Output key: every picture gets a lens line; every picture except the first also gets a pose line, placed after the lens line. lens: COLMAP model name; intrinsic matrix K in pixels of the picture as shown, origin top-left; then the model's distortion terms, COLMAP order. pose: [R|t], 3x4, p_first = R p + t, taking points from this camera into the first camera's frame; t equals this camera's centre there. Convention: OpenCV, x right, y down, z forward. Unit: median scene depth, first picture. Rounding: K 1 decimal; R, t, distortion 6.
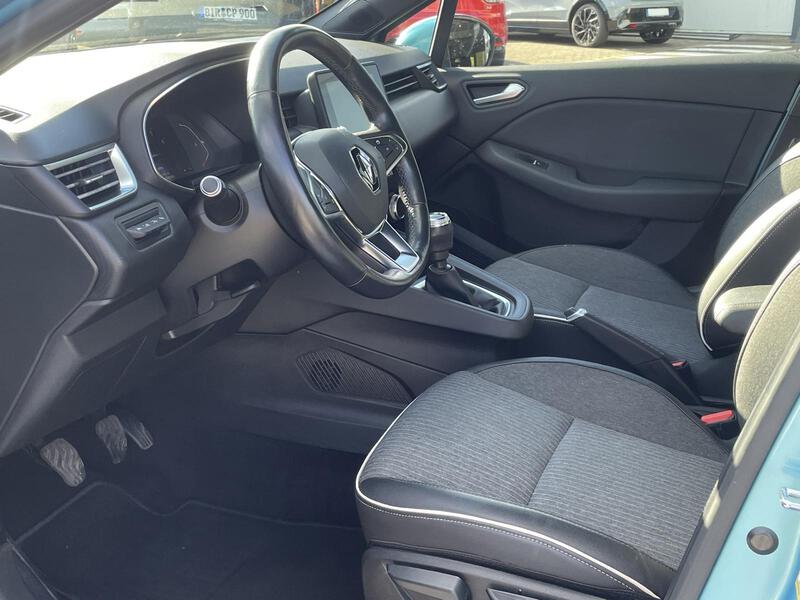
lens RADIAL K [[1044.7, 0, 400.0], [0, 1044.7, 300.0], [0, 0, 1]] dist [0.145850, -0.298201]
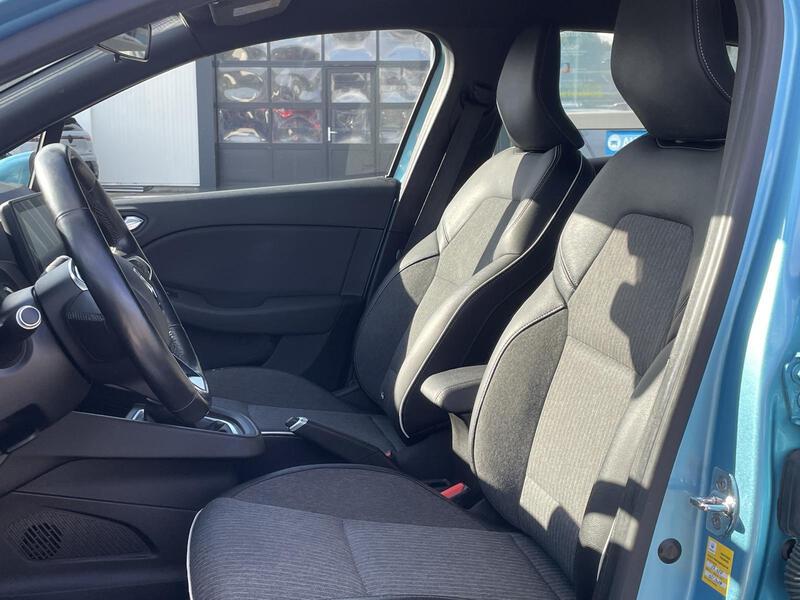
lens RADIAL K [[1044.7, 0, 400.0], [0, 1044.7, 300.0], [0, 0, 1]] dist [0.145850, -0.298201]
pose [[0.838028, -0.093210, 0.537606, -0.280138], [0.169572, 0.981001, -0.094245, 0.008817], [-0.518607, 0.170143, 0.837913, 0.074400]]
